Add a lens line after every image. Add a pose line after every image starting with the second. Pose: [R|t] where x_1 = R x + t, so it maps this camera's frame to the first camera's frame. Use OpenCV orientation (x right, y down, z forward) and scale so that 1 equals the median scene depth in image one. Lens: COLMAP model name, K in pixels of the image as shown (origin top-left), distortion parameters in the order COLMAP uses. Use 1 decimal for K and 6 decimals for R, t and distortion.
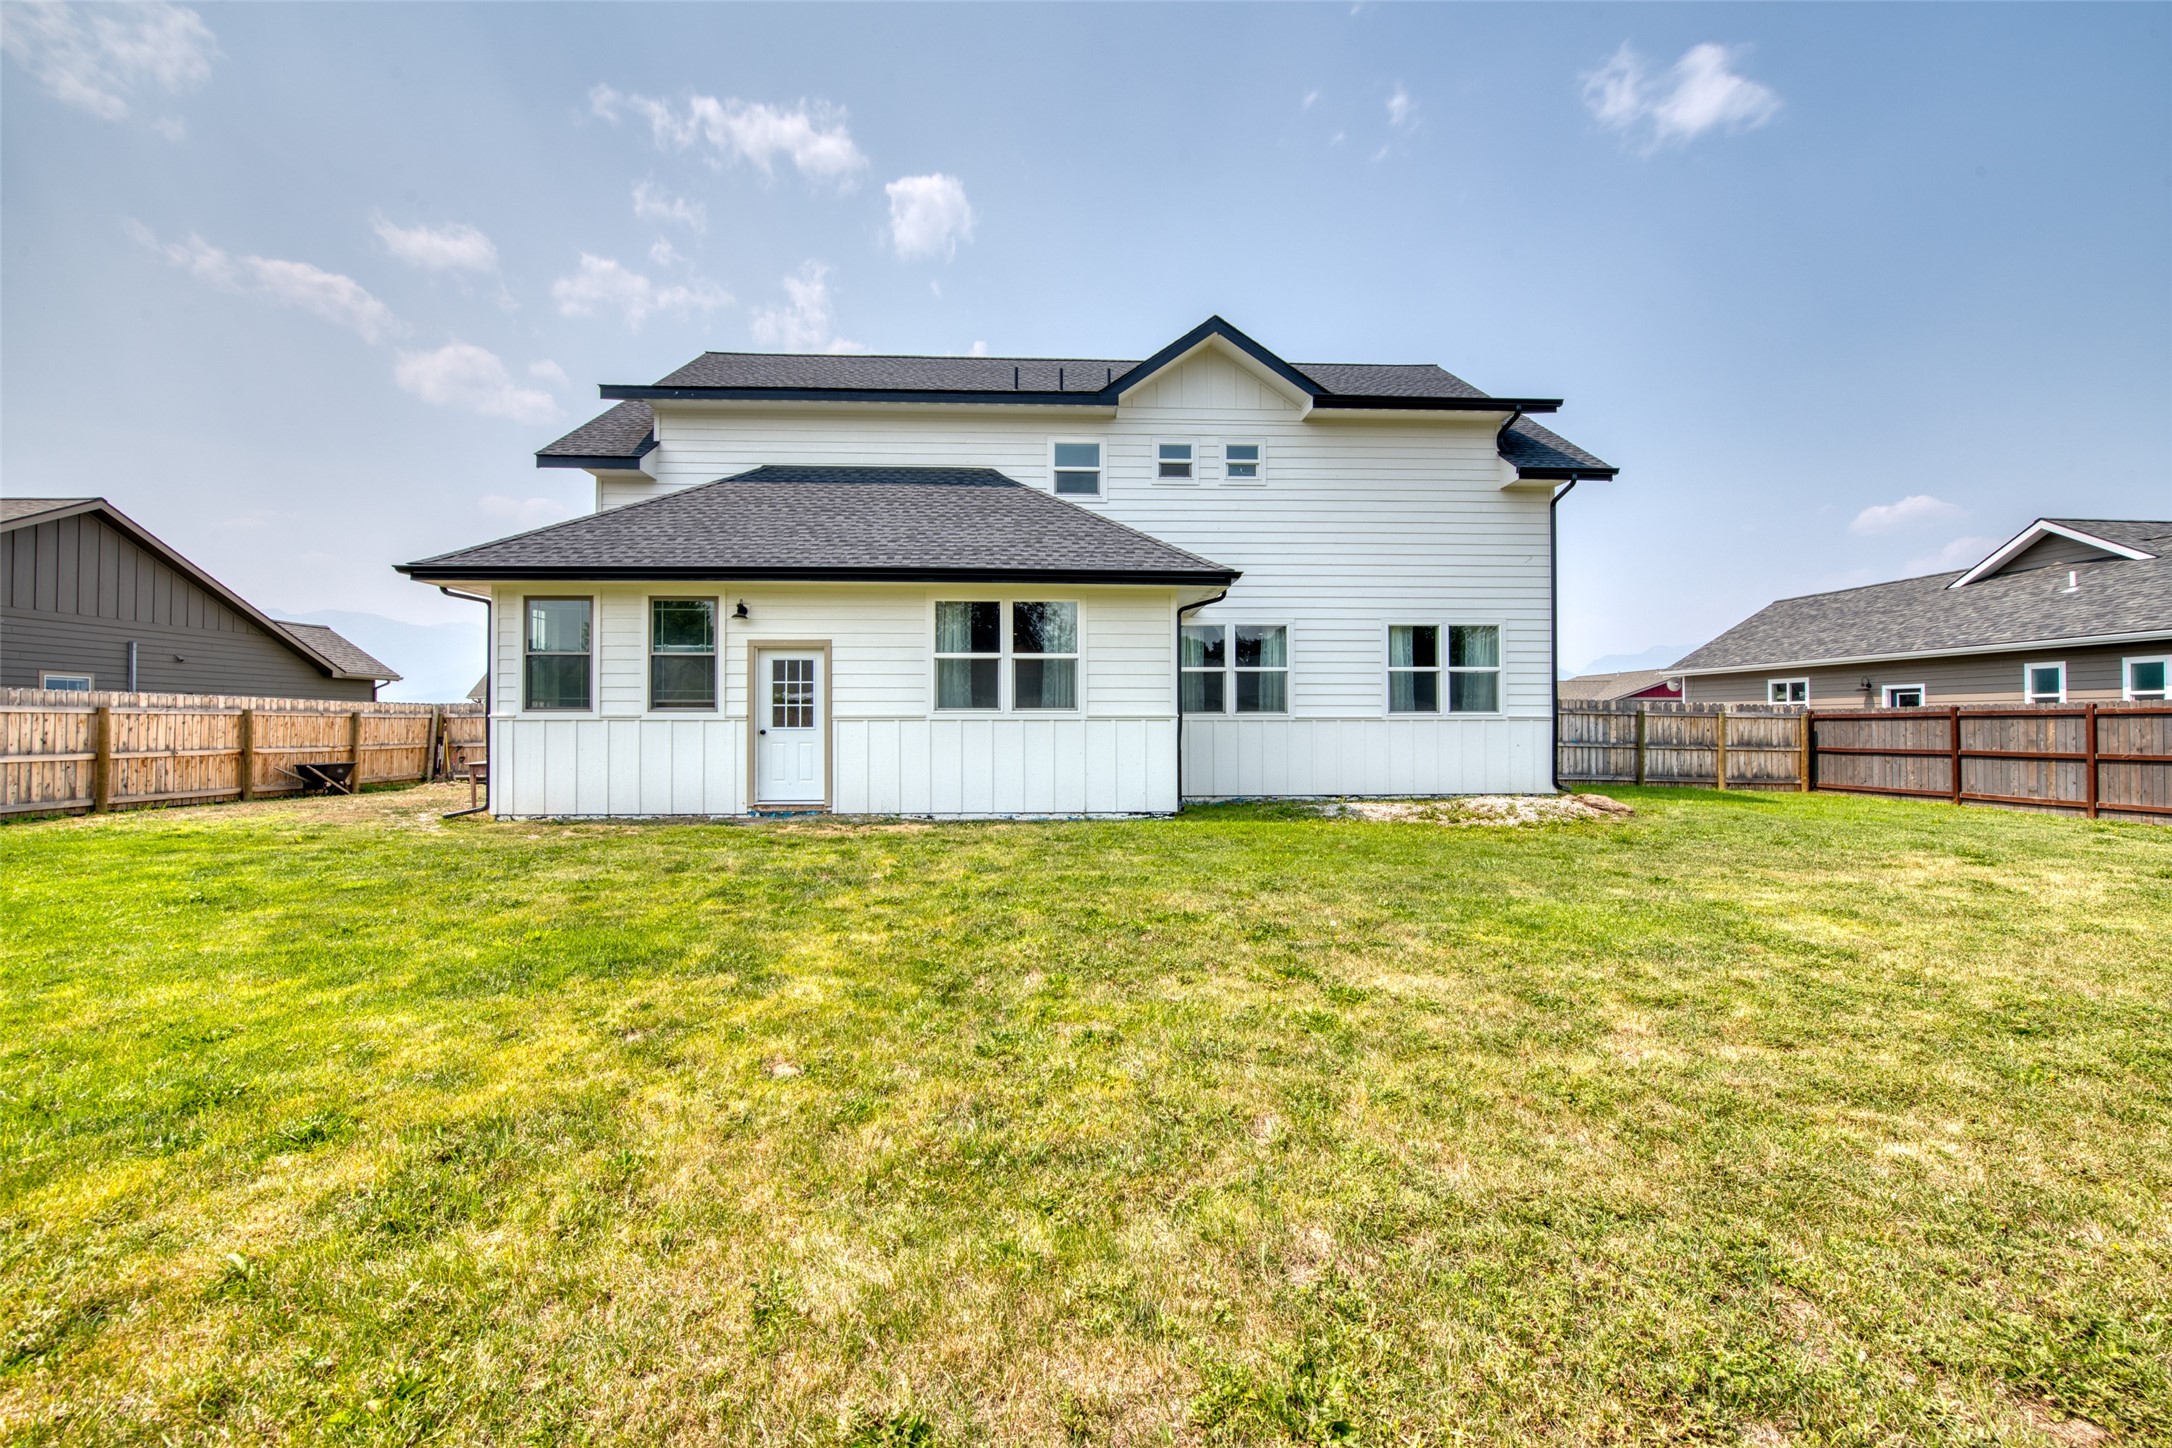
lens RADIAL K [[883.2, 0, 1096.0], [0, 883.2, 718.5], [0, 0, 1]] dist [-0.018478, 0.000121]
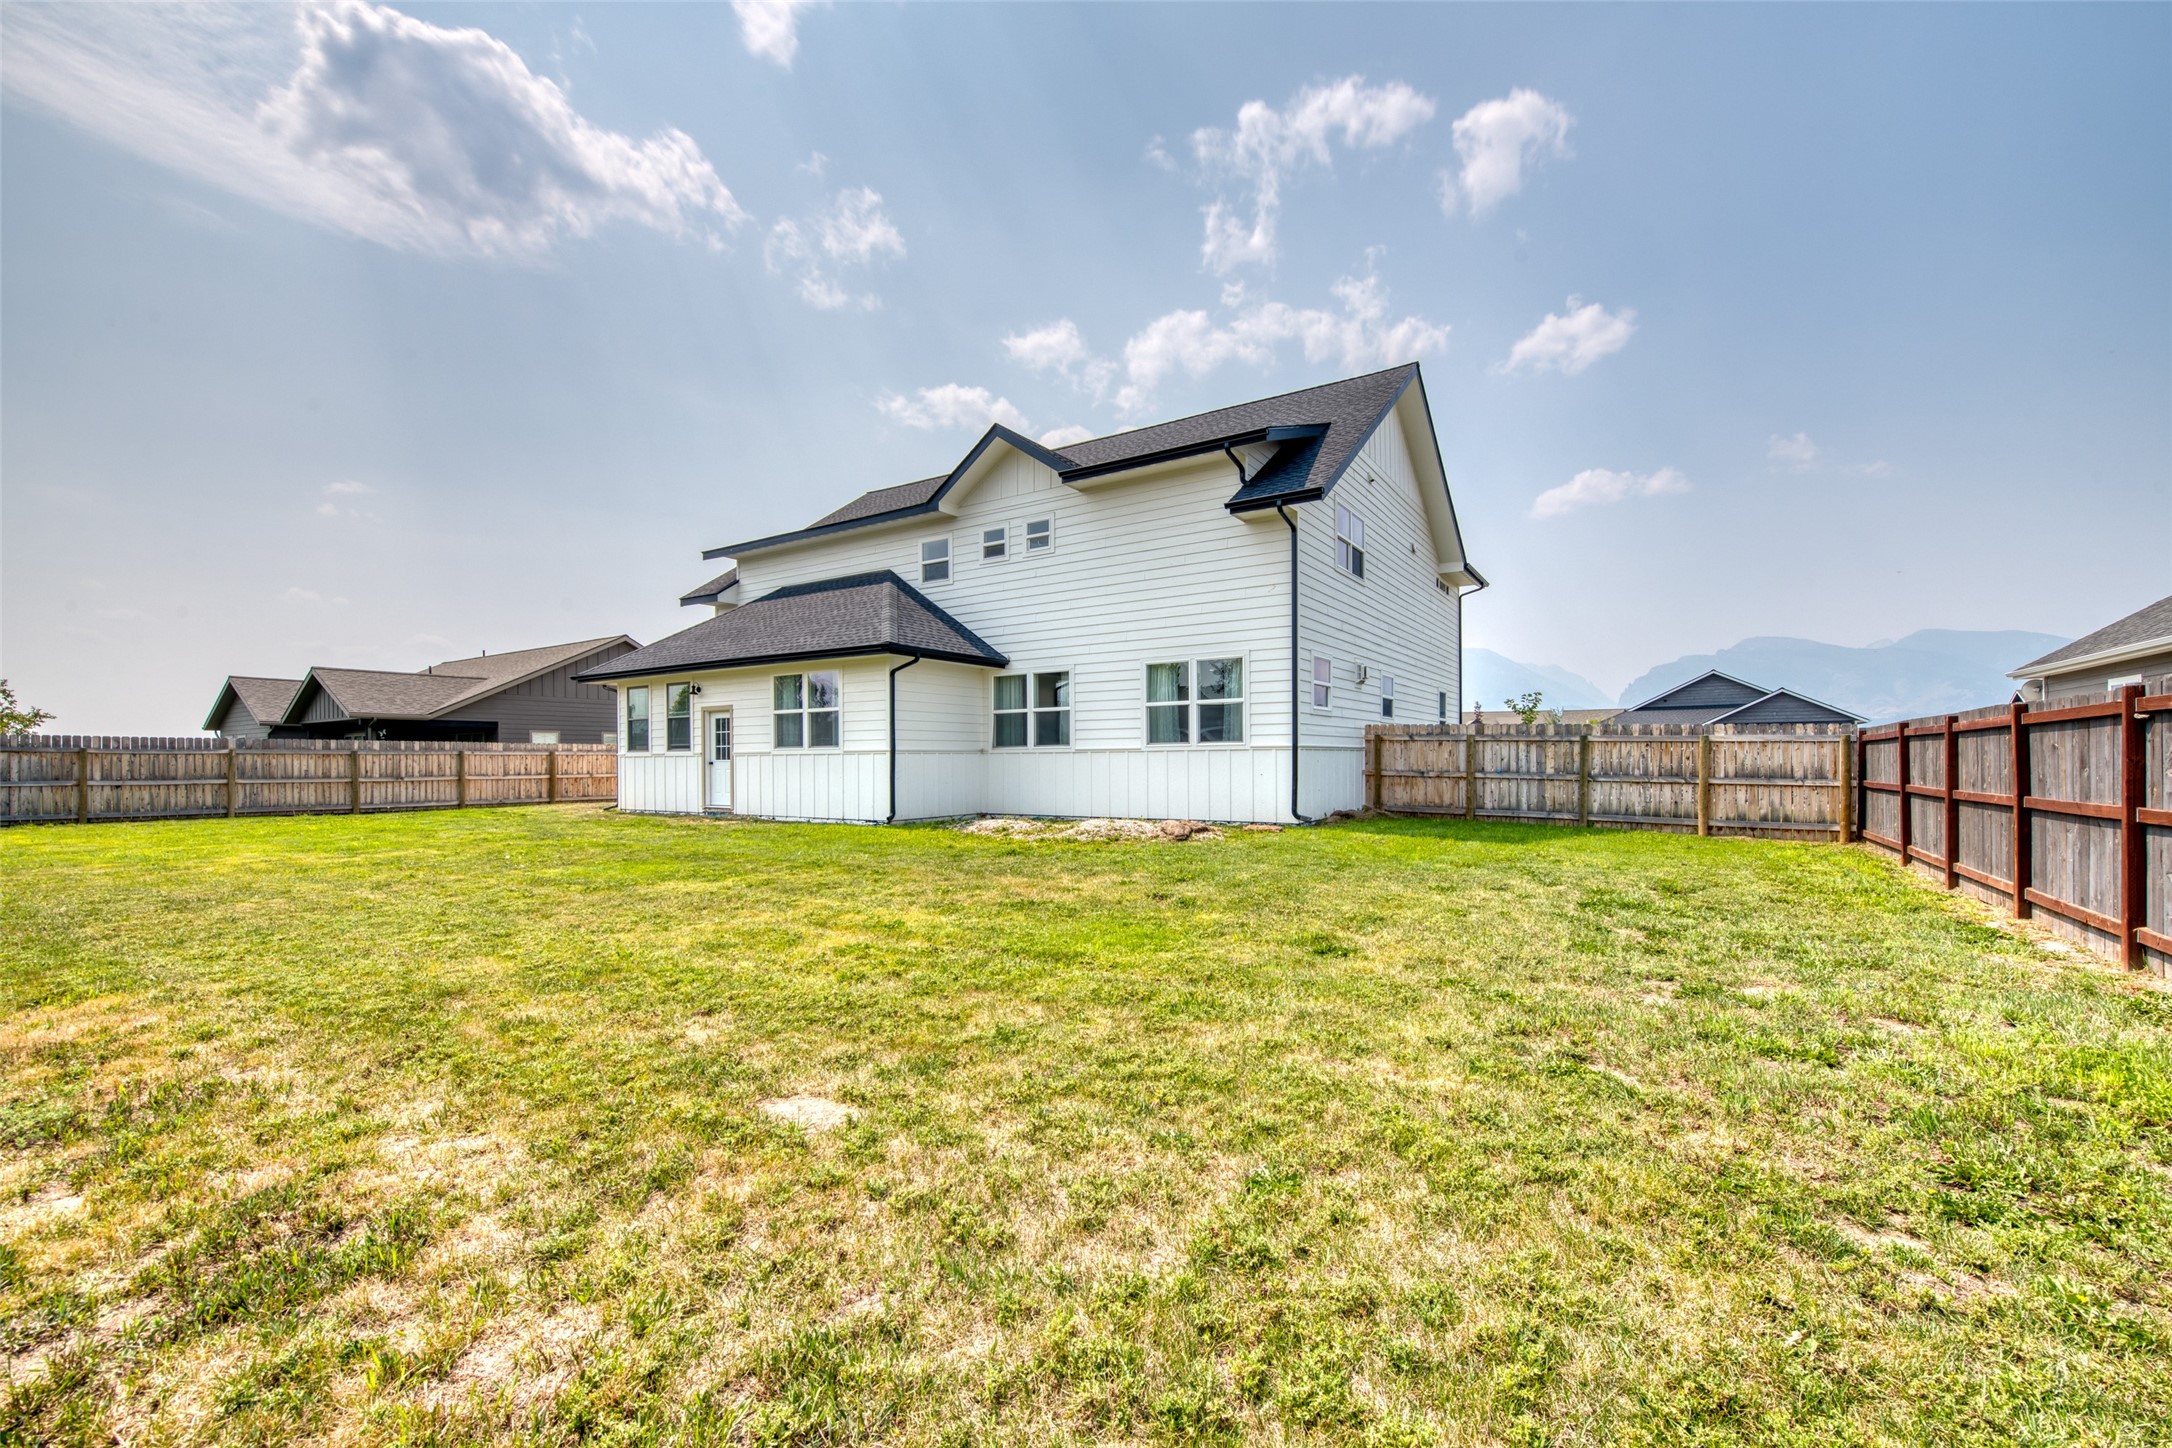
lens RADIAL K [[883.2, 0, 1075.4], [0, 883.2, 751.5], [0, 0, 1]] dist [-0.018478, 0.000121]
pose [[0.813071, -0.009751, -0.582083, 0.923385], [0.010978, 0.999939, -0.001417, 0.003087], [0.582061, -0.005238, 0.813128, 0.058670]]
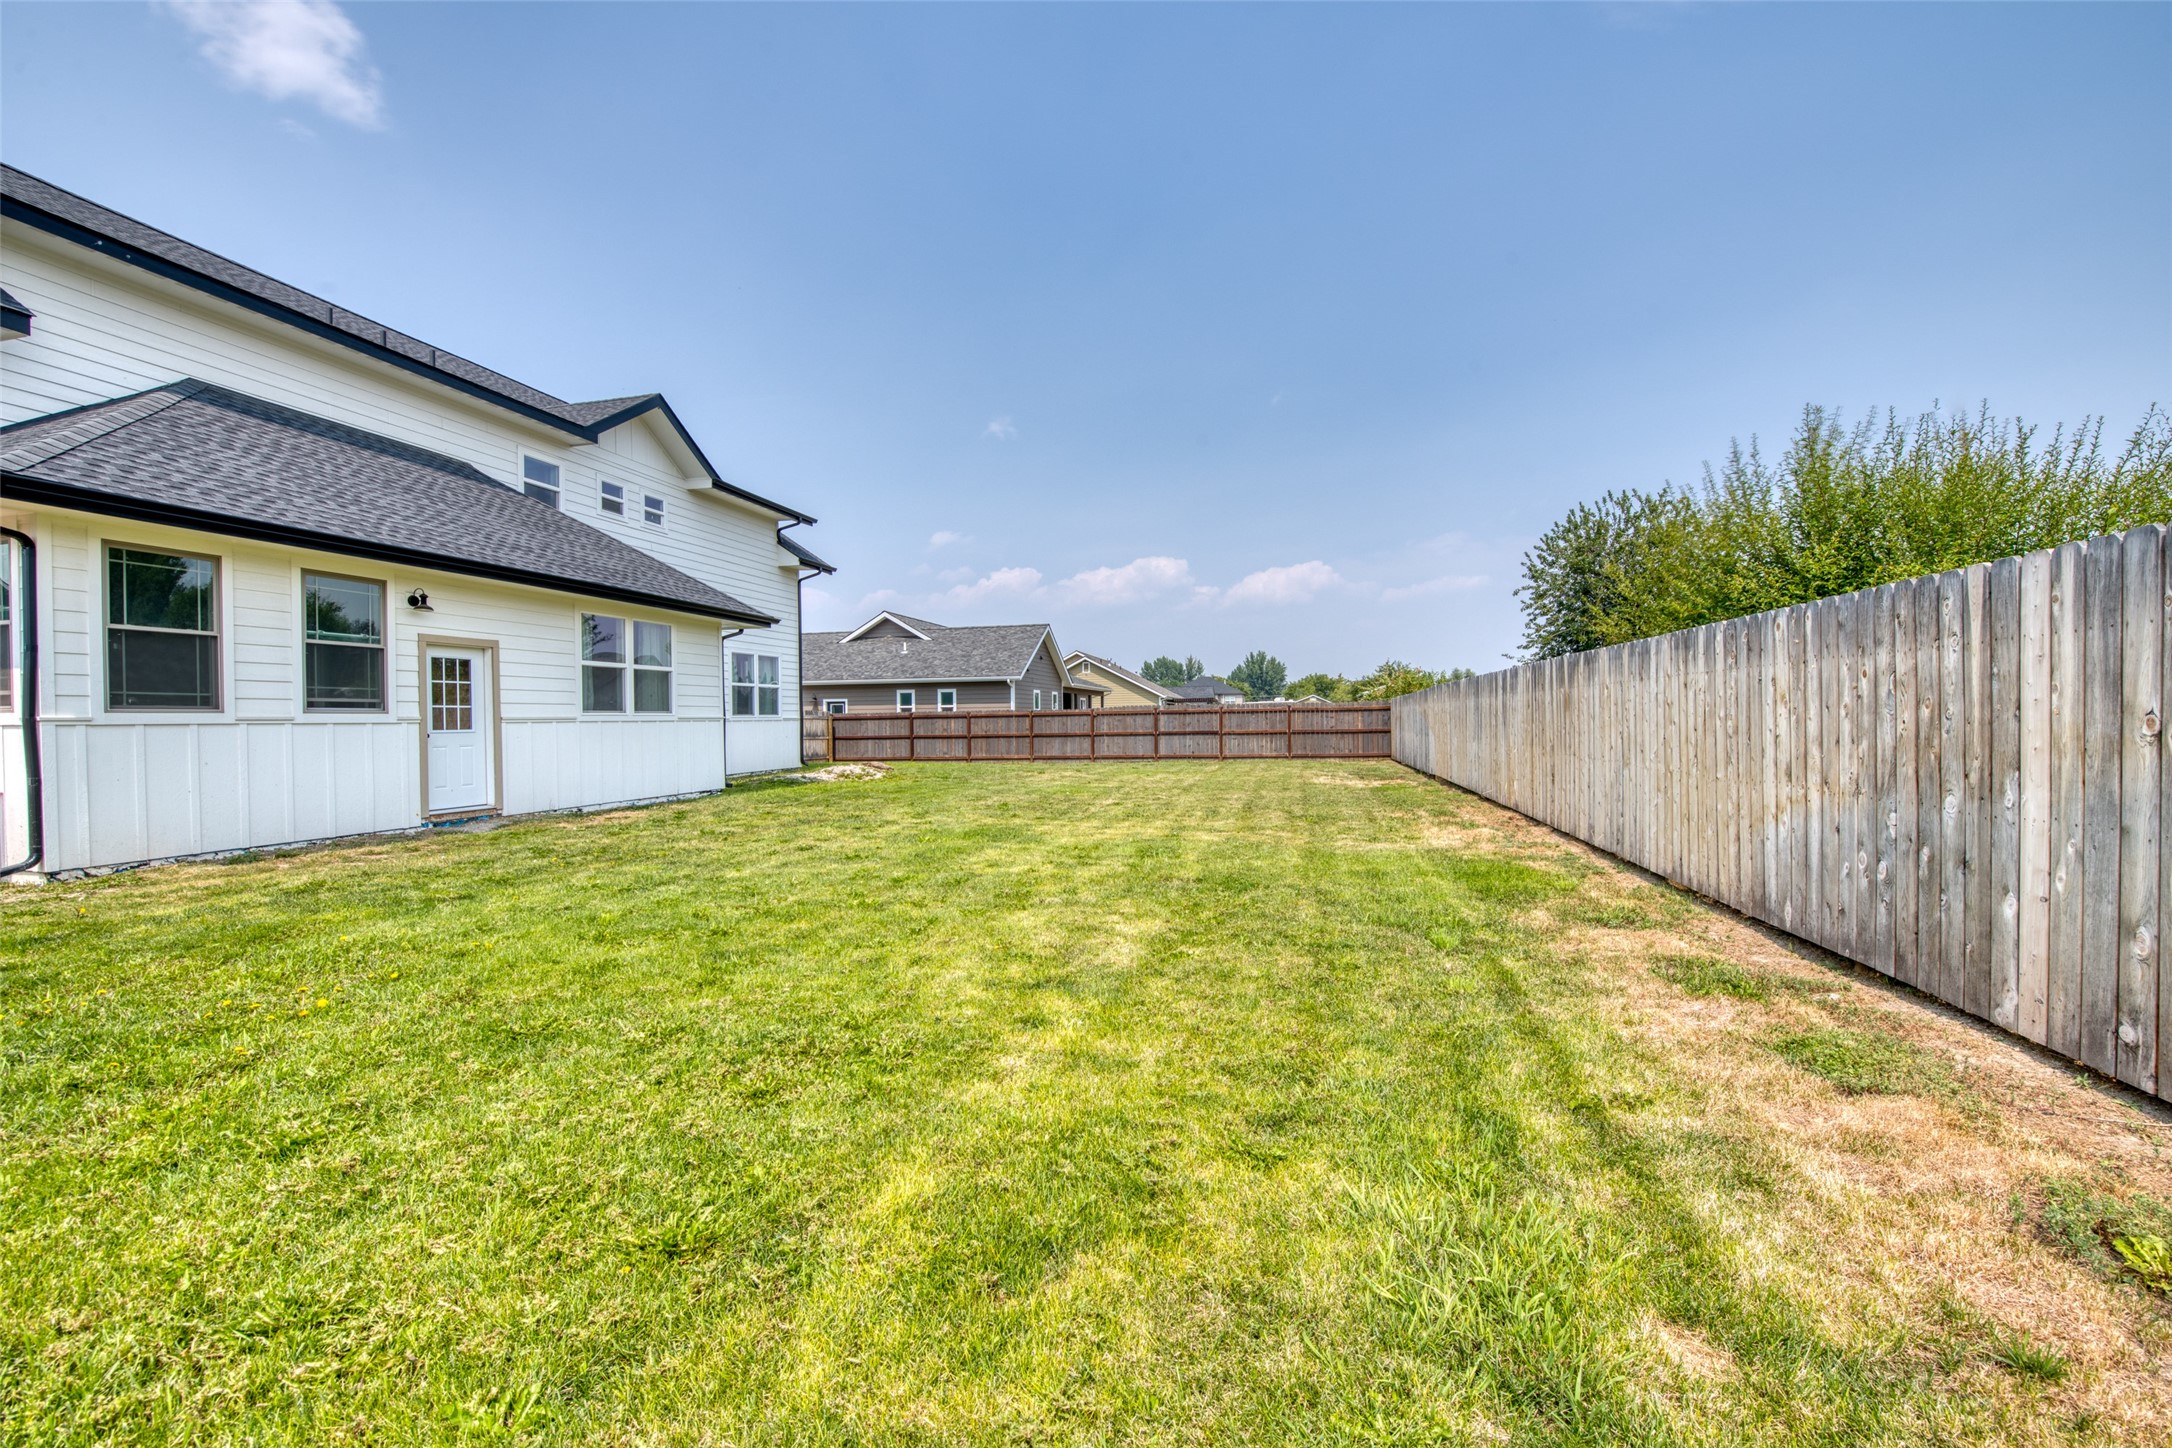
lens RADIAL K [[883.2, 0, 1097.9], [0, 883.2, 723.7], [0, 0, 1]] dist [-0.018478, 0.000121]
pose [[0.264560, -0.006242, 0.964349, -0.879983], [0.001022, 0.999980, 0.006192, -0.001395], [-0.964369, -0.000653, 0.264562, 0.077364]]
